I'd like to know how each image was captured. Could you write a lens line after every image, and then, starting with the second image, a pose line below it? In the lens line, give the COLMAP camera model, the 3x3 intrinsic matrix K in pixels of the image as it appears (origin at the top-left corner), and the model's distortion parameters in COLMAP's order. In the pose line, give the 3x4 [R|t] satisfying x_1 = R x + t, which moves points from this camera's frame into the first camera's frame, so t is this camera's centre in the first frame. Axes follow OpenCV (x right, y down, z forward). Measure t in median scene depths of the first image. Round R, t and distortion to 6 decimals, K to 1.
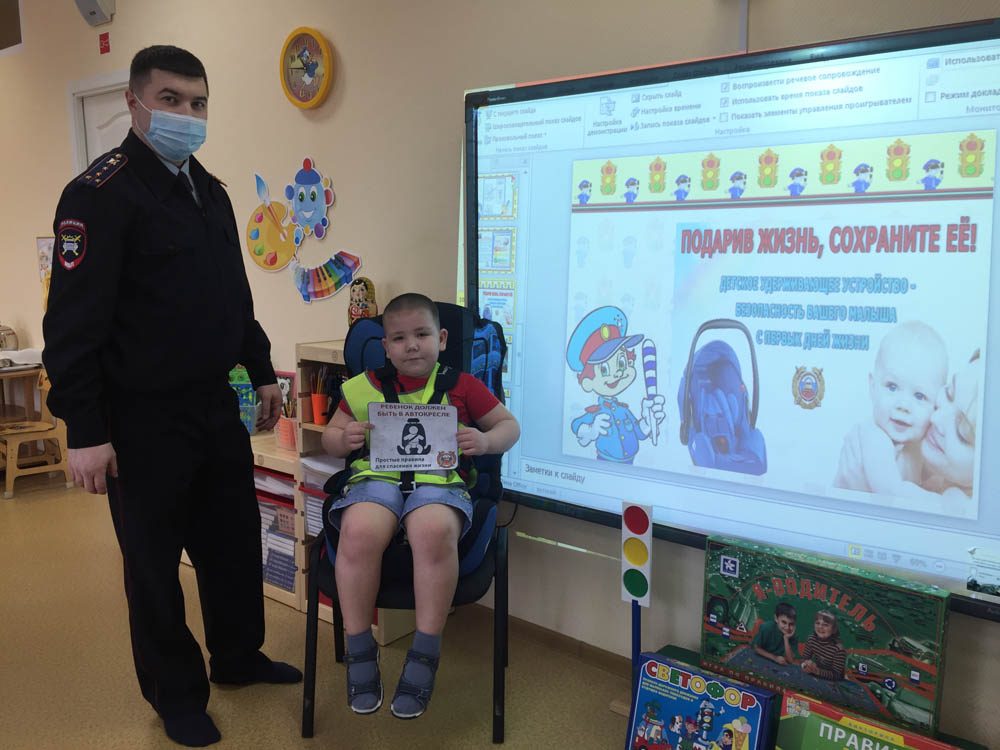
lens RADIAL K [[859.2, 0, 497.2], [0, 859.2, 370.2], [0, 0, 1]] dist [0.059206, -0.077317]
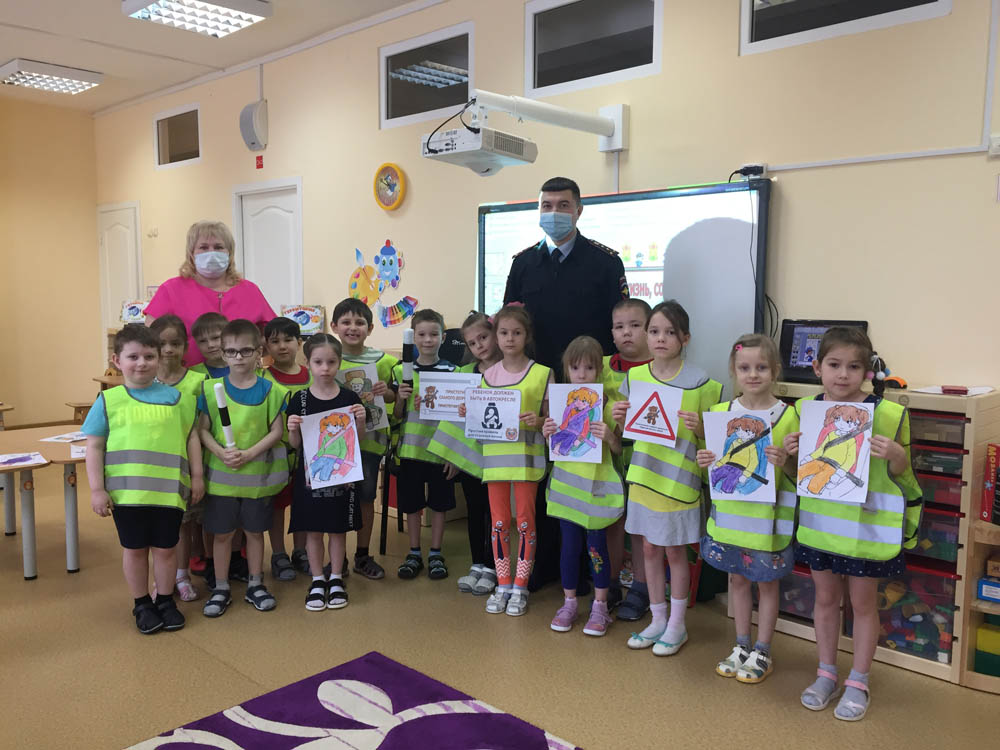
lens RADIAL K [[859.2, 0, 502.1], [0, 859.2, 372.0], [0, 0, 1]] dist [0.059206, -0.077317]
pose [[0.997227, 0.014010, -0.073087, 0.143620], [-0.018401, 0.998044, -0.059753, 0.119831], [0.072107, 0.060932, 0.995534, -0.719848]]
